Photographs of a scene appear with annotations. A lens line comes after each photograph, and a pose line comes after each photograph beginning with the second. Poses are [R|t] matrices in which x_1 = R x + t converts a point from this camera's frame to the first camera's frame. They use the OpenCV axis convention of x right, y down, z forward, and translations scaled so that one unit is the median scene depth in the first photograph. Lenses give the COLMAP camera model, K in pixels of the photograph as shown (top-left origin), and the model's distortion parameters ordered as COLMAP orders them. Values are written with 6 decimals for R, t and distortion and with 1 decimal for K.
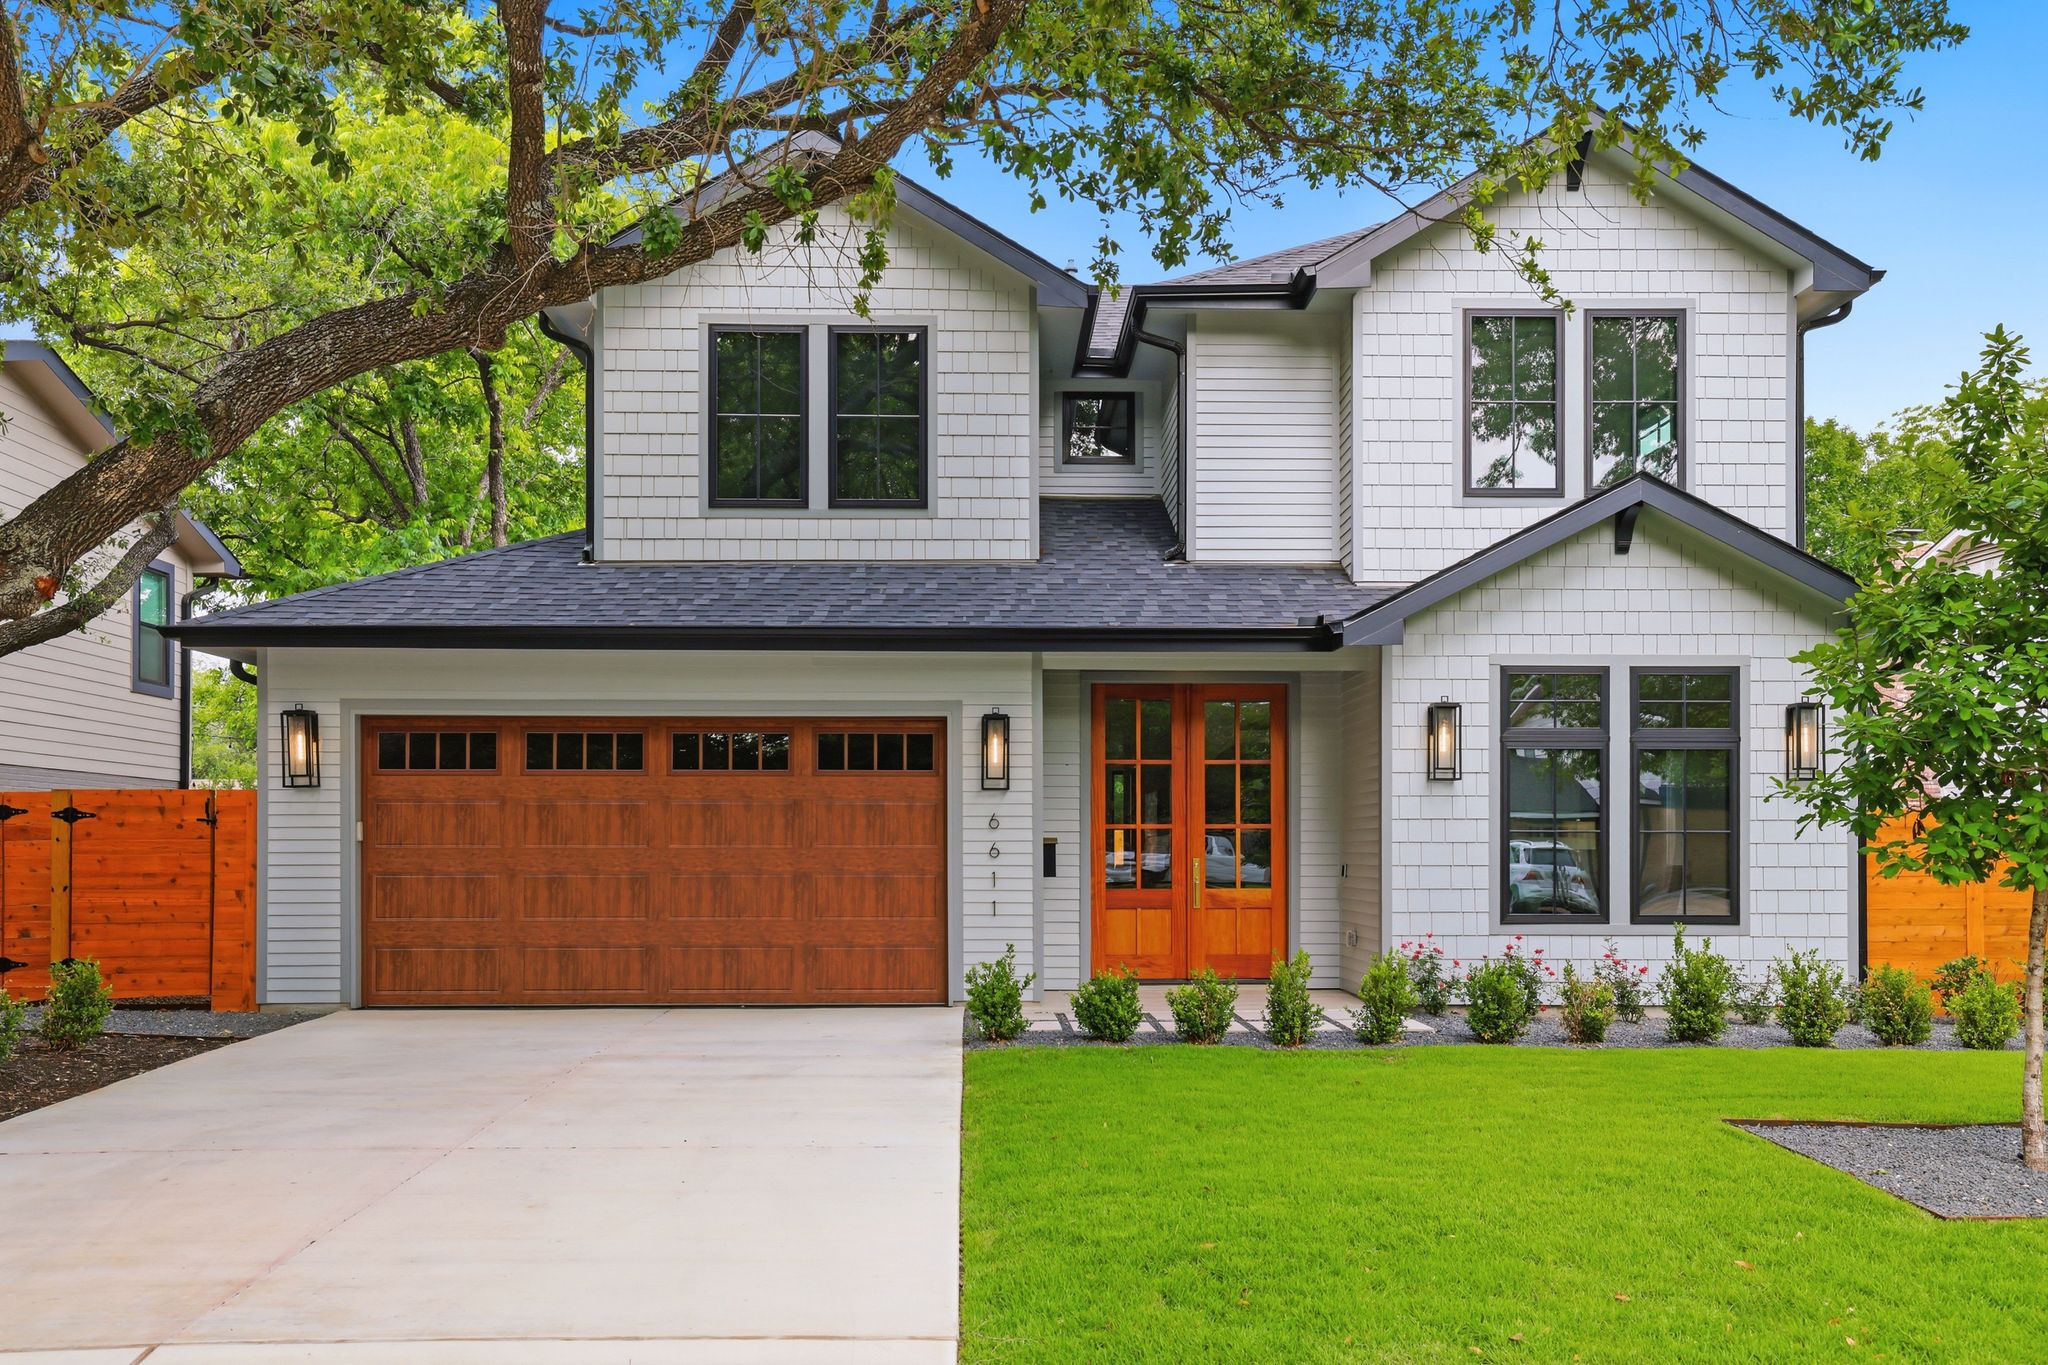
lens RADIAL K [[1672.9, 0, 1025.0], [0, 1672.9, 805.6], [0, 0, 1]] dist [-0.015088, 0.055950]
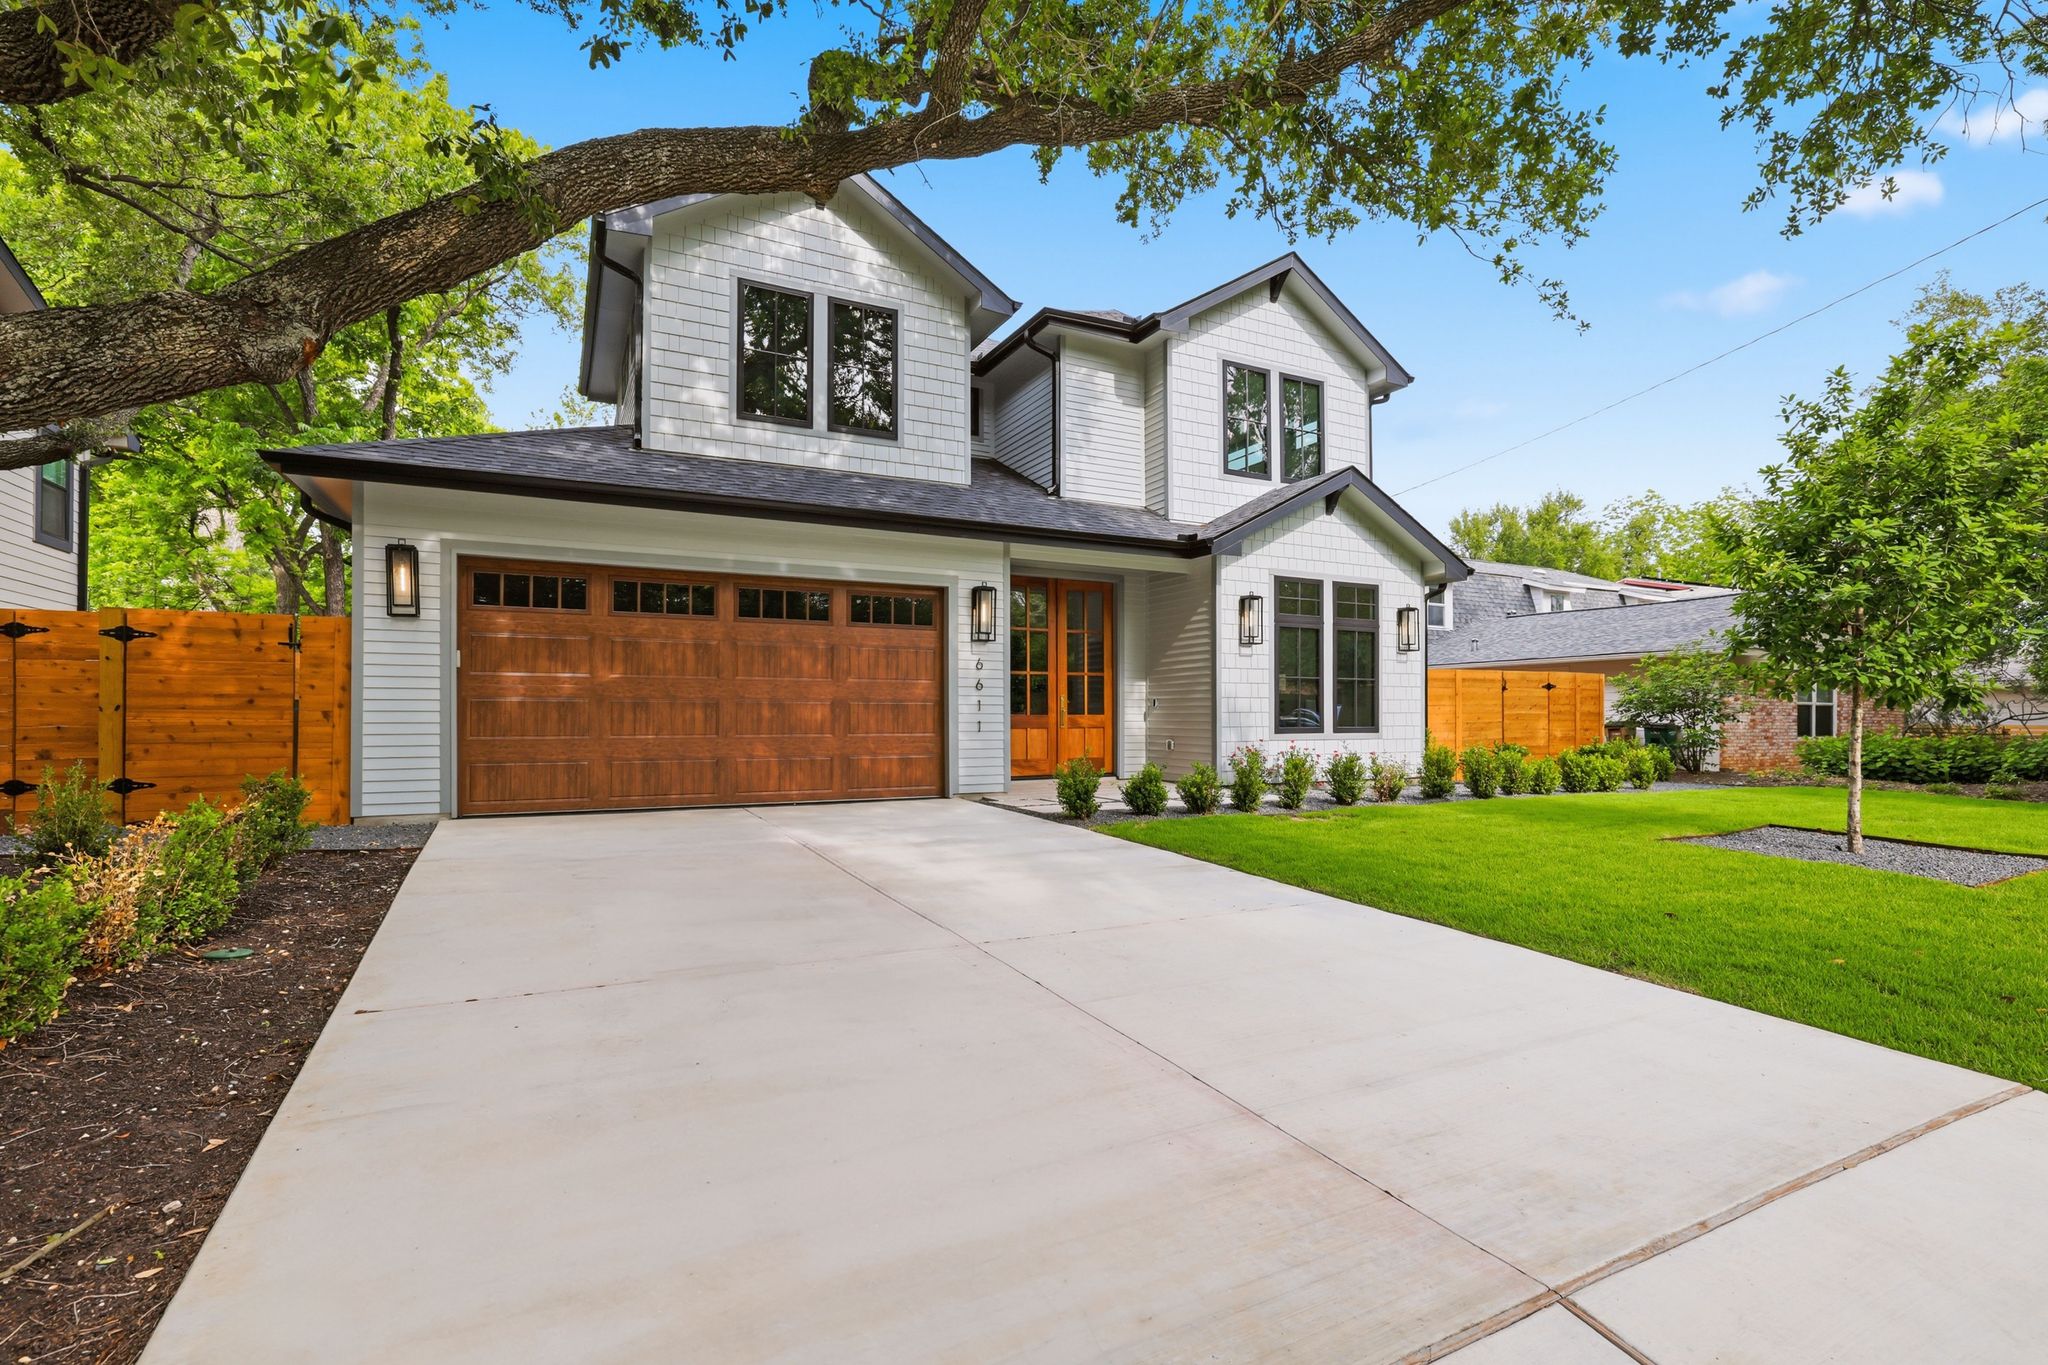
lens RADIAL K [[936.0, 0, 1035.3], [0, 936.0, 688.7], [0, 0, 1]] dist [-0.035834, 0.020815]
pose [[0.904177, 0.013253, 0.426953, -0.309530], [-0.013912, 0.999902, -0.001577, 0.030686], [-0.426932, -0.004514, 0.904272, 0.273894]]
